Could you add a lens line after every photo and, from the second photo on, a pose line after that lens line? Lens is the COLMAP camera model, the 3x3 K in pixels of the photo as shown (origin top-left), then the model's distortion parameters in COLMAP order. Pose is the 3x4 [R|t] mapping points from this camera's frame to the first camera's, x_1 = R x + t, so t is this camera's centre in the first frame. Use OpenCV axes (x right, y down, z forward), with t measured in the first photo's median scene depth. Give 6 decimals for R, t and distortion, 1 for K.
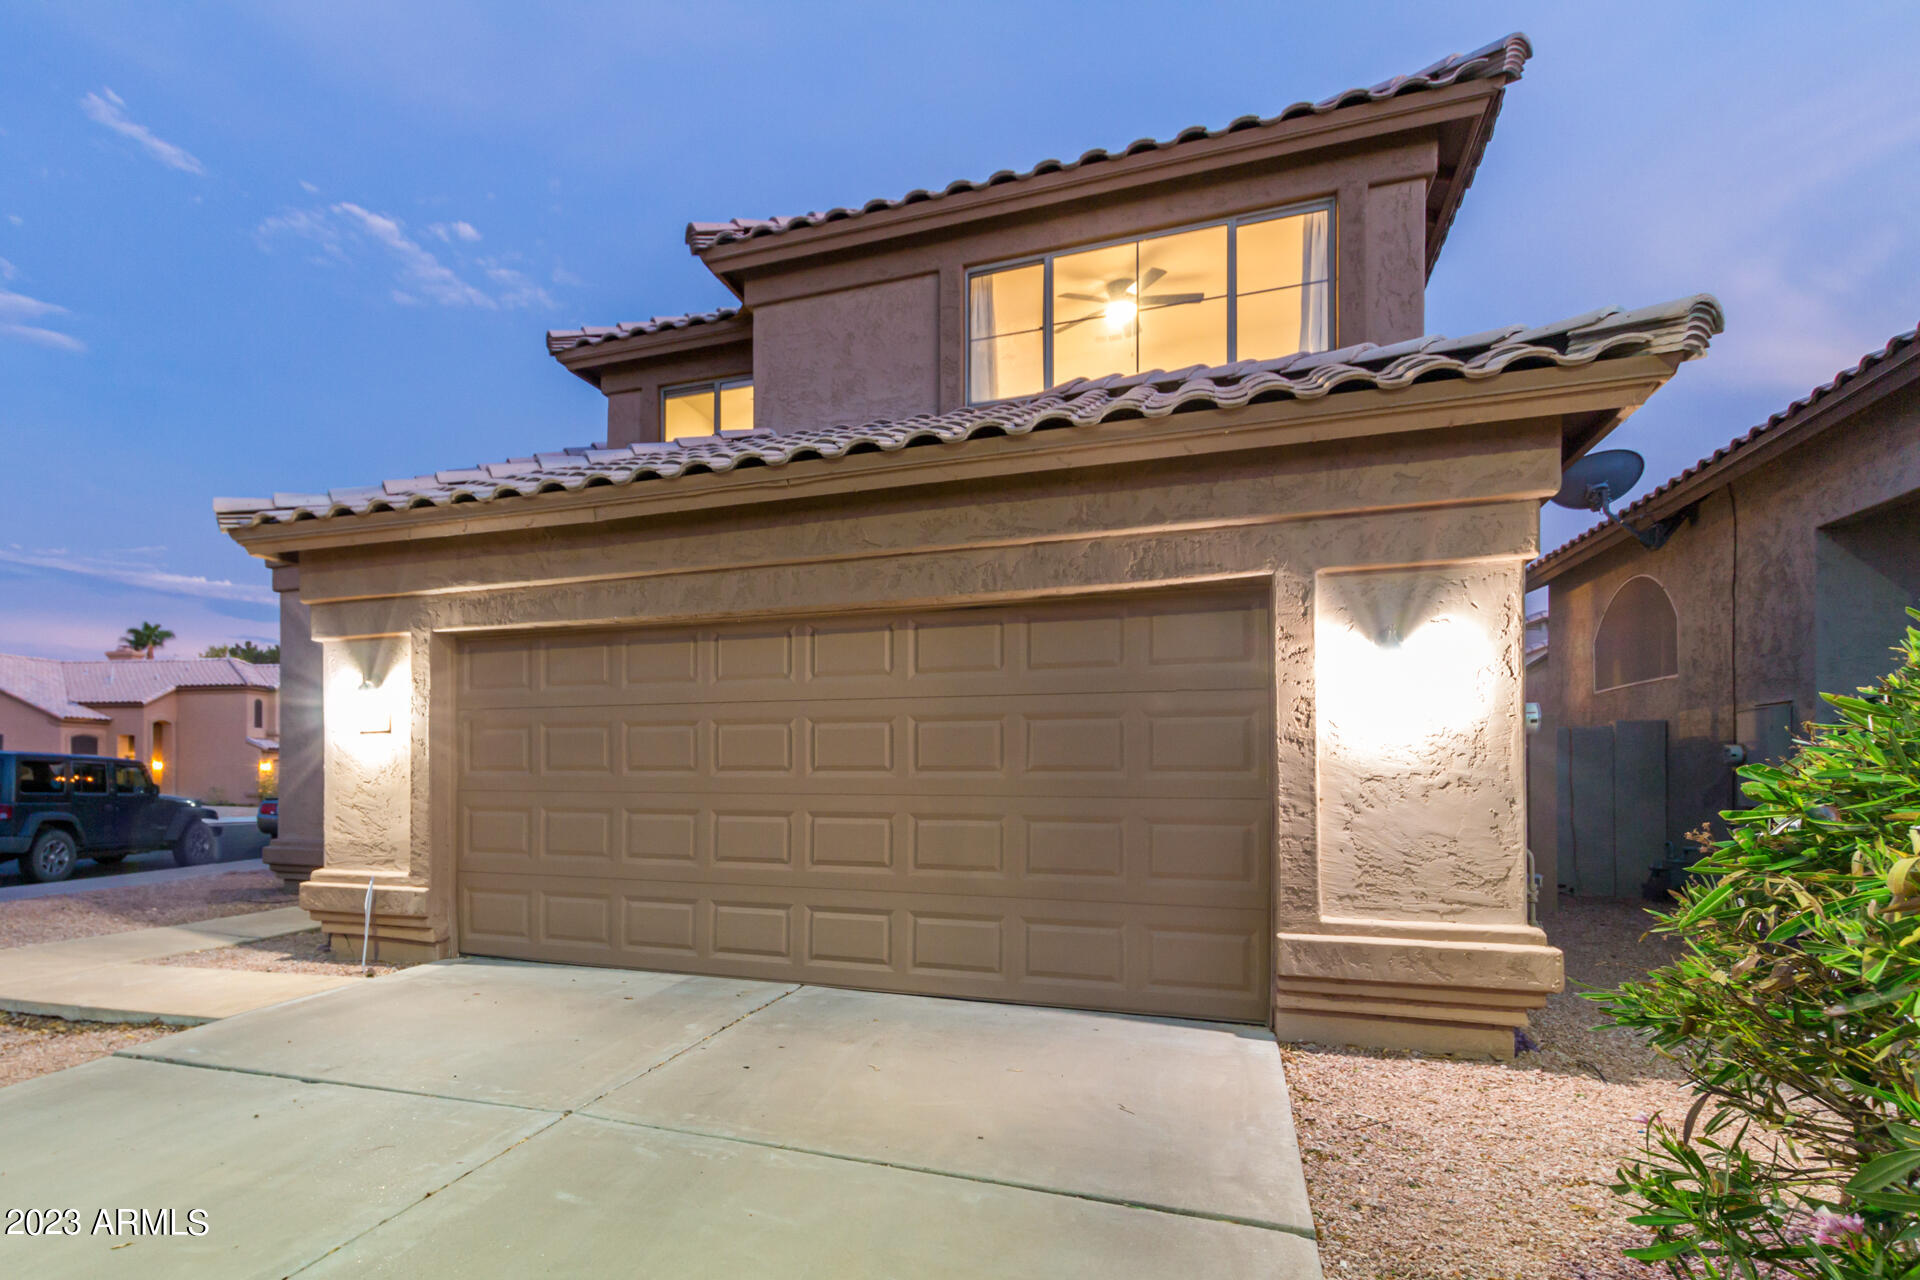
lens RADIAL K [[1075.0, 0, 737.7], [0, 1075.0, 771.3], [0, 0, 1]] dist [0.005428, 0.002335]
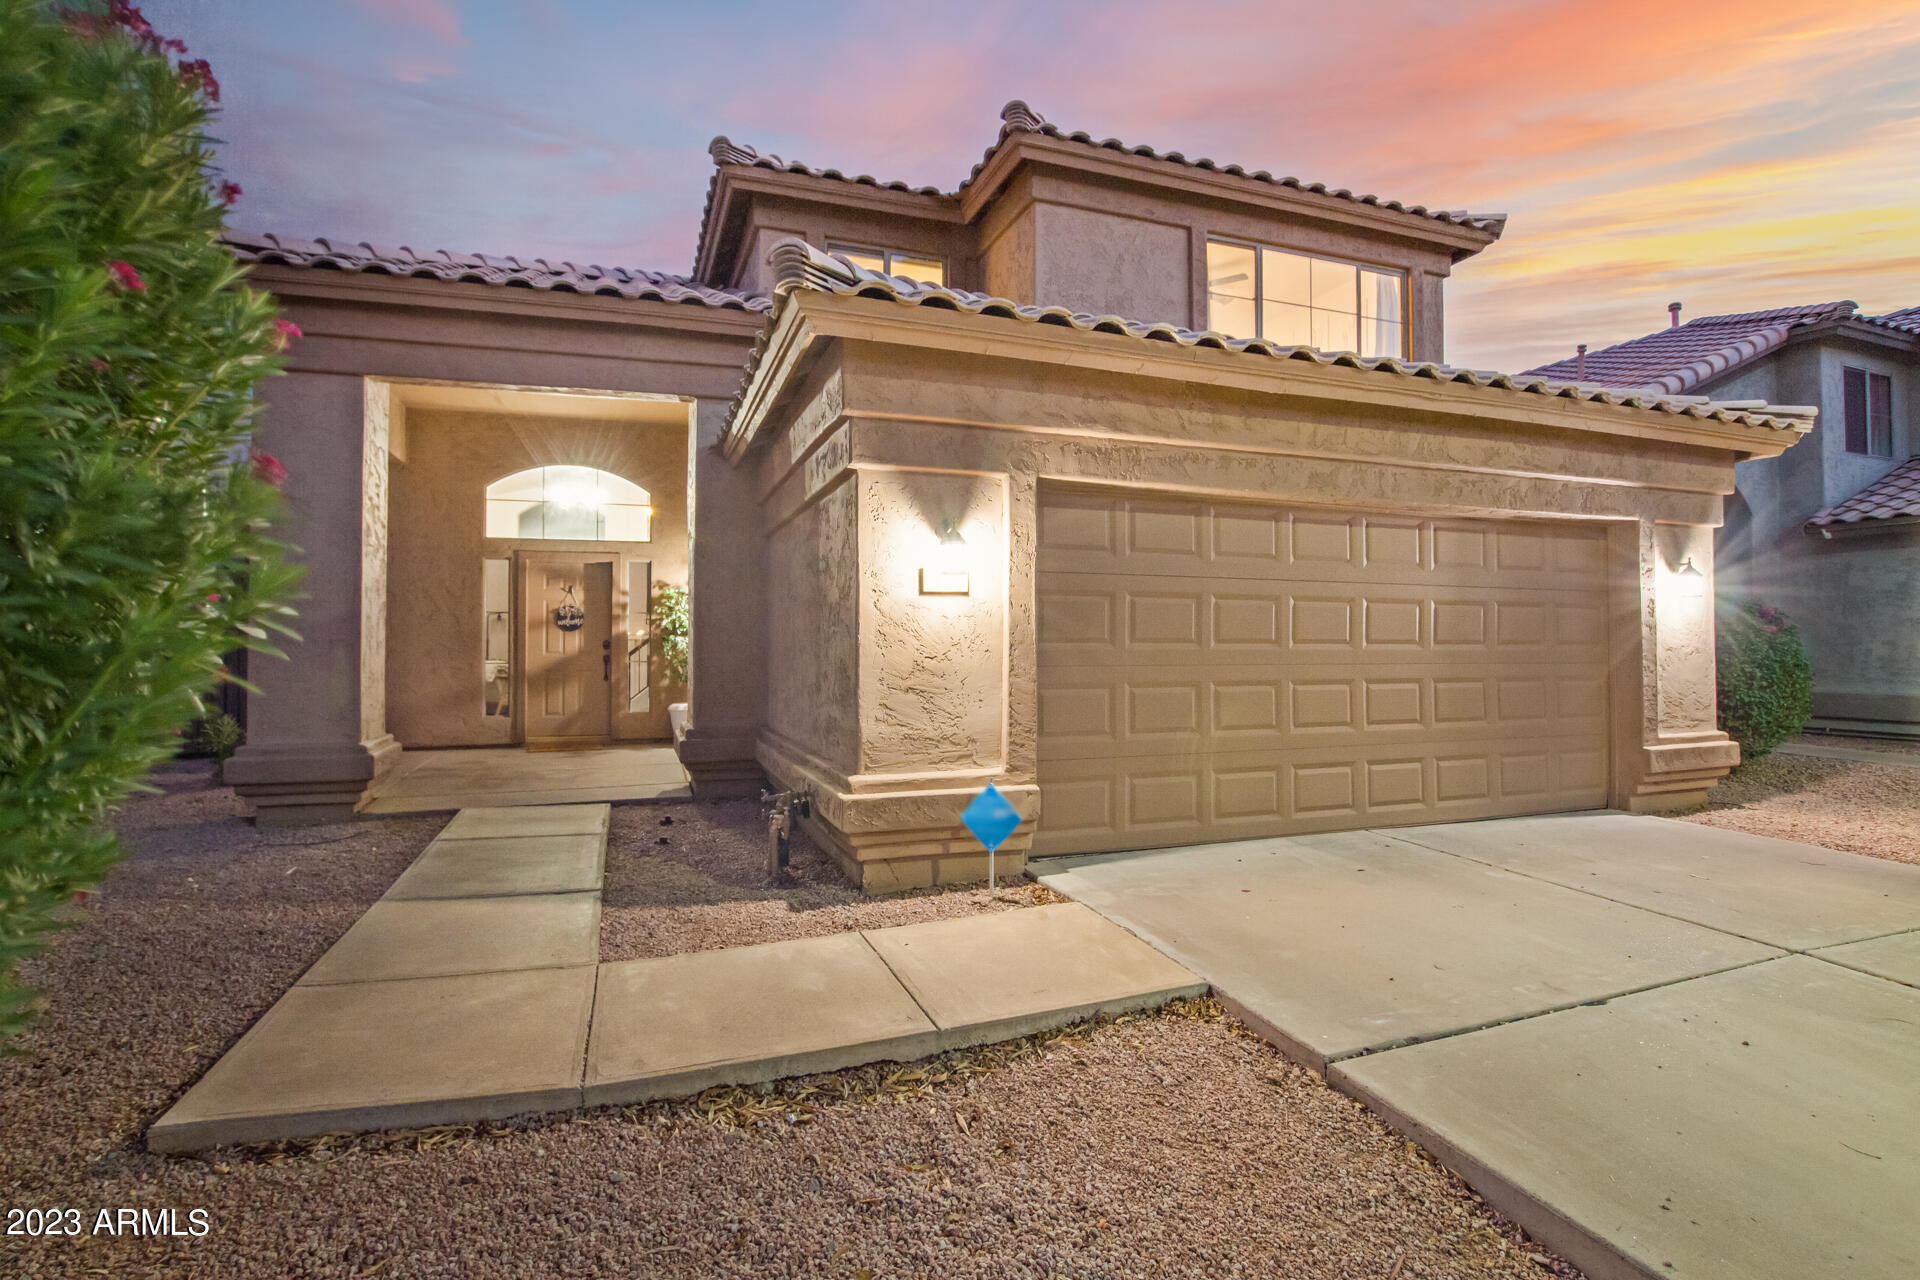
lens RADIAL K [[903.0, 0, 945.8], [0, 903.0, 636.7], [0, 0, 1]] dist [-0.024353, 0.001268]
pose [[0.726878, 0.005820, 0.686742, -0.913283], [-0.002184, 0.999979, -0.006163, -0.001338], [-0.686763, 0.002980, 0.726875, 0.602308]]
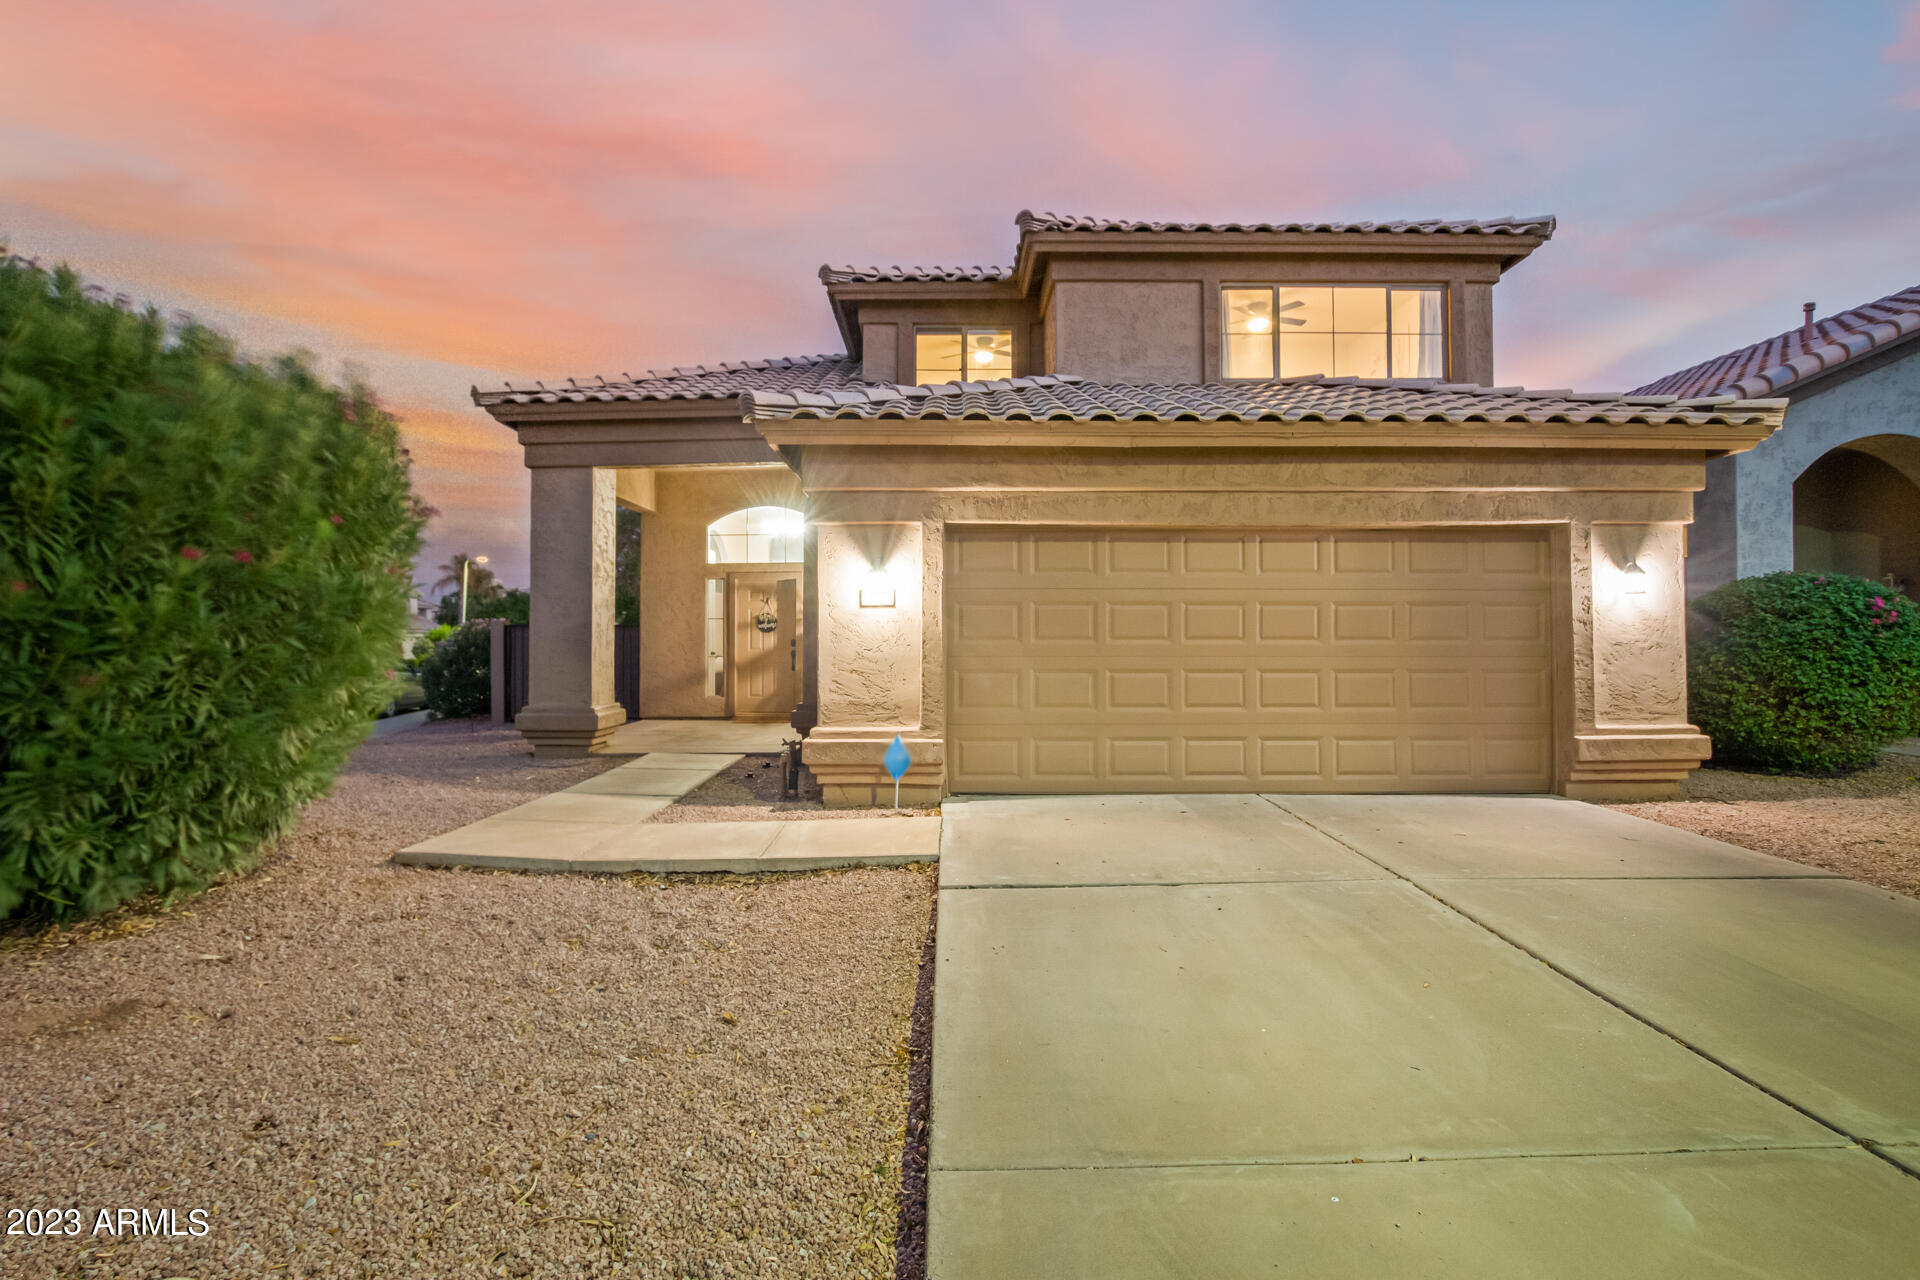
lens RADIAL K [[903.0, 0, 945.8], [0, 903.0, 636.7], [0, 0, 1]] dist [-0.024353, 0.001268]
pose [[0.913826, 0.001685, 0.406102, -0.767436], [0.000560, 0.999985, -0.005409, 0.001566], [-0.406105, 0.005170, 0.913812, 0.100458]]
